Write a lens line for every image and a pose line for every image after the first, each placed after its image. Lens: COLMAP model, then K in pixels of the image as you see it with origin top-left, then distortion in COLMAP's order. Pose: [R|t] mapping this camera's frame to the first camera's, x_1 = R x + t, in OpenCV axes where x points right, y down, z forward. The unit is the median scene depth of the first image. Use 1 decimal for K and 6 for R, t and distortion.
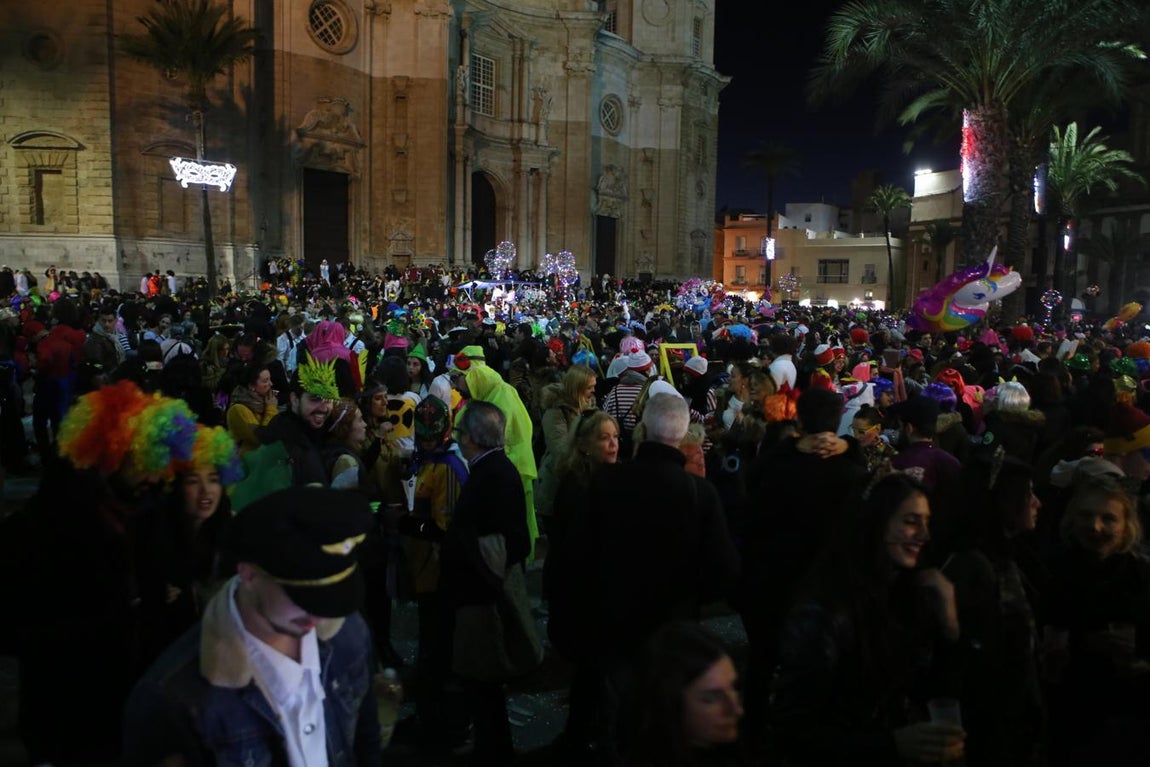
lens RADIAL K [[843.8, 0, 575.0], [0, 843.8, 383.5], [0, 0, 1]] dist [-0.053480, 0.060134]
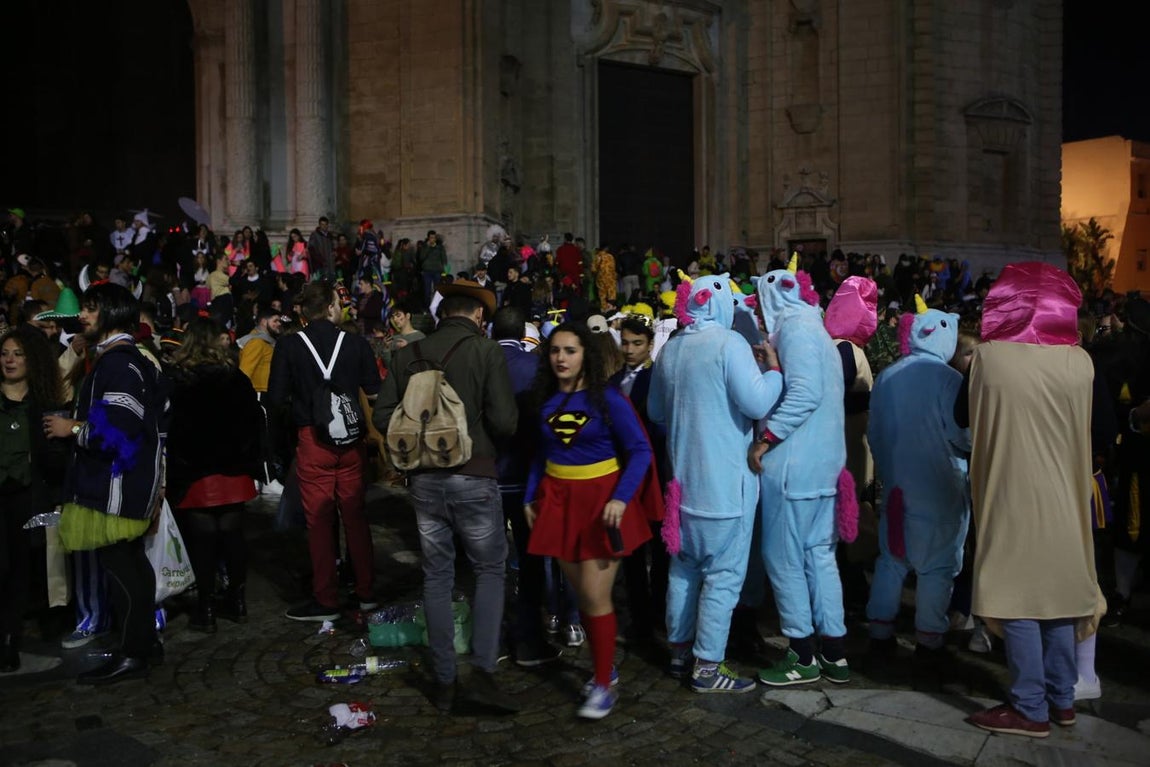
lens RADIAL K [[959.9, 0, 559.3], [0, 959.9, 385.5], [0, 0, 1]] dist [-0.038286, -0.009854]
pose [[0.897784, -0.005160, -0.440405, 0.212278], [-0.019709, 0.998459, -0.051874, -0.070148], [0.439994, 0.055252, 0.896299, 0.831853]]
